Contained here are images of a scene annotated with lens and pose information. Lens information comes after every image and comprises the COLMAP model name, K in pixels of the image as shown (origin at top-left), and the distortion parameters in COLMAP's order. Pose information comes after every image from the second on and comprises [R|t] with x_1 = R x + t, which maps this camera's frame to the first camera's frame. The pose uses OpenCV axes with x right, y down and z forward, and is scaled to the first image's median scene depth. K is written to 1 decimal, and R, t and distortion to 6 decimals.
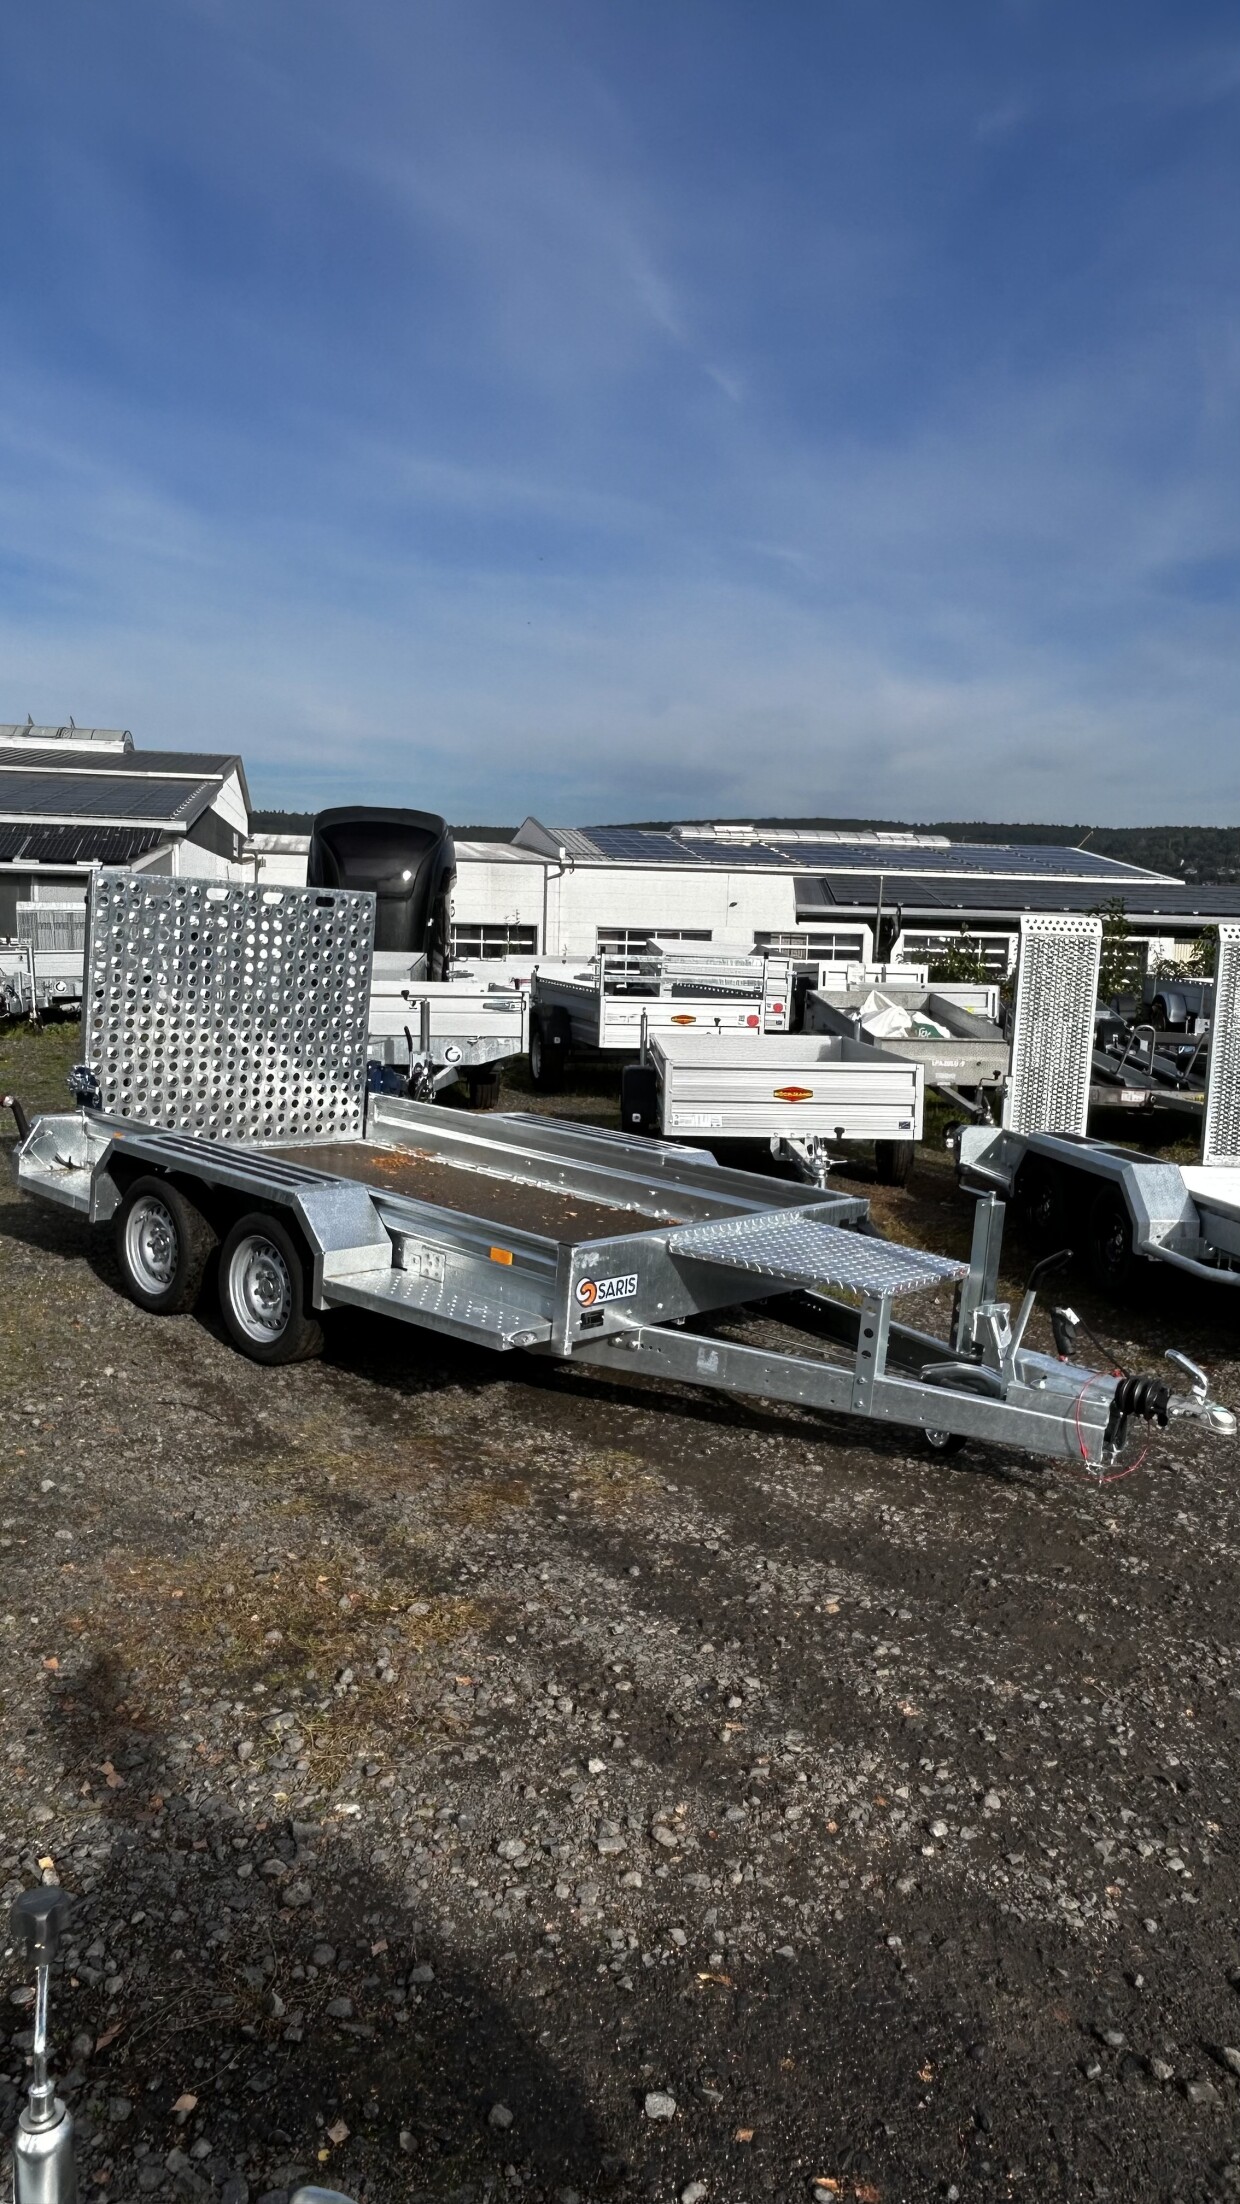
lens RADIAL K [[1519.7, 0, 620.0], [0, 1519.7, 1102.0], [0, 0, 1]] dist [-0.001326, -0.000179]
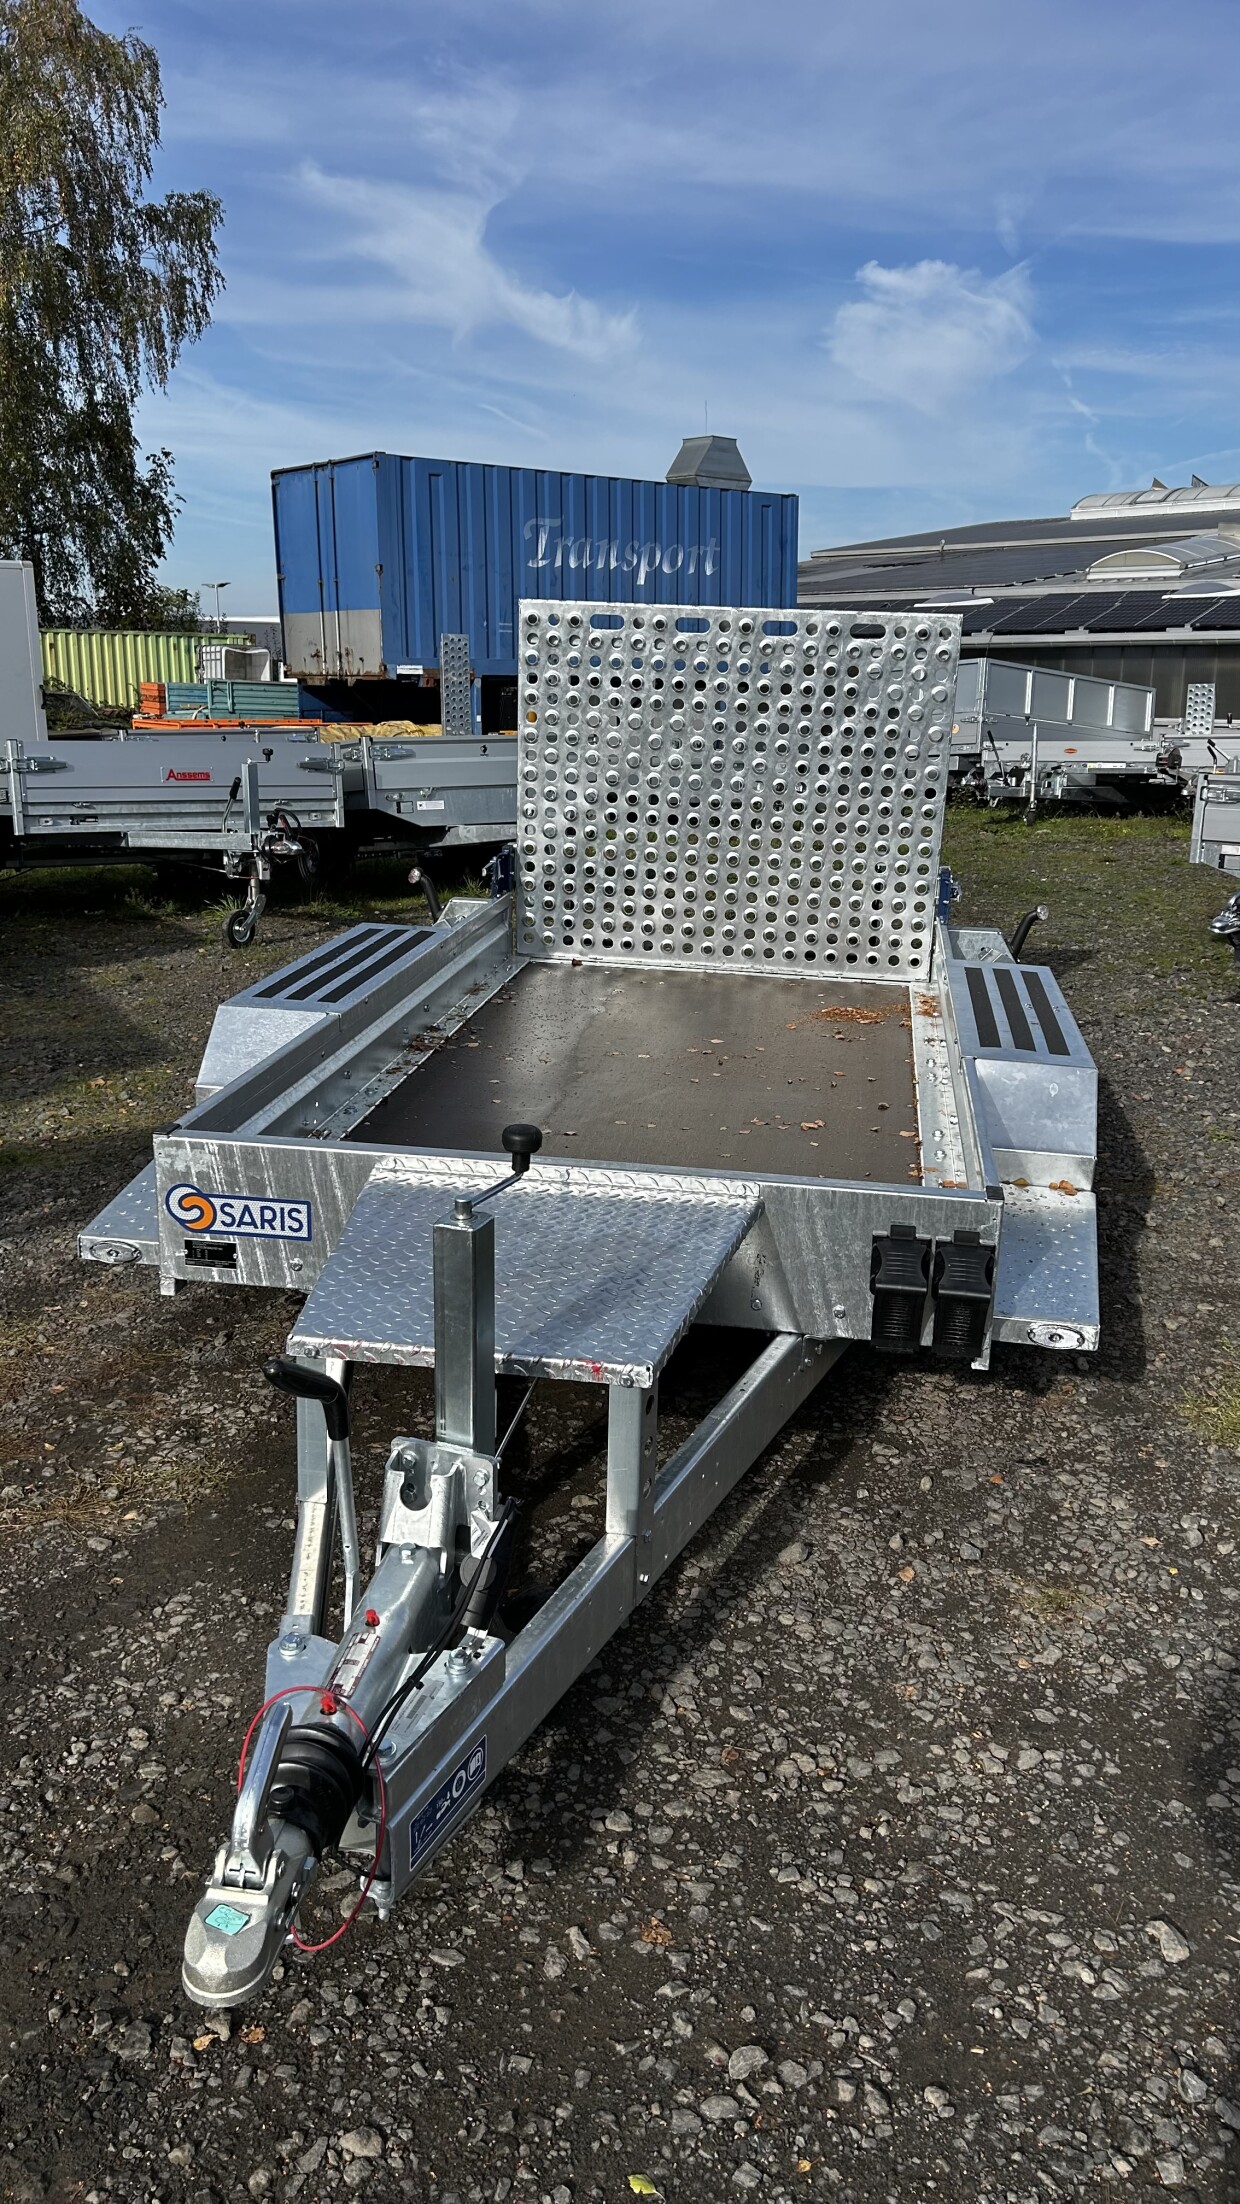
lens RADIAL K [[1661.2, 0, 620.0], [0, 1661.2, 1102.0], [0, 0, 1]] dist [-0.001298, -0.001426]
pose [[0.549444, 0.179076, -0.816115, 0.458833], [-0.093926, 0.983809, 0.152637, -0.029378], [0.830235, -0.007211, 0.557367, 0.554198]]
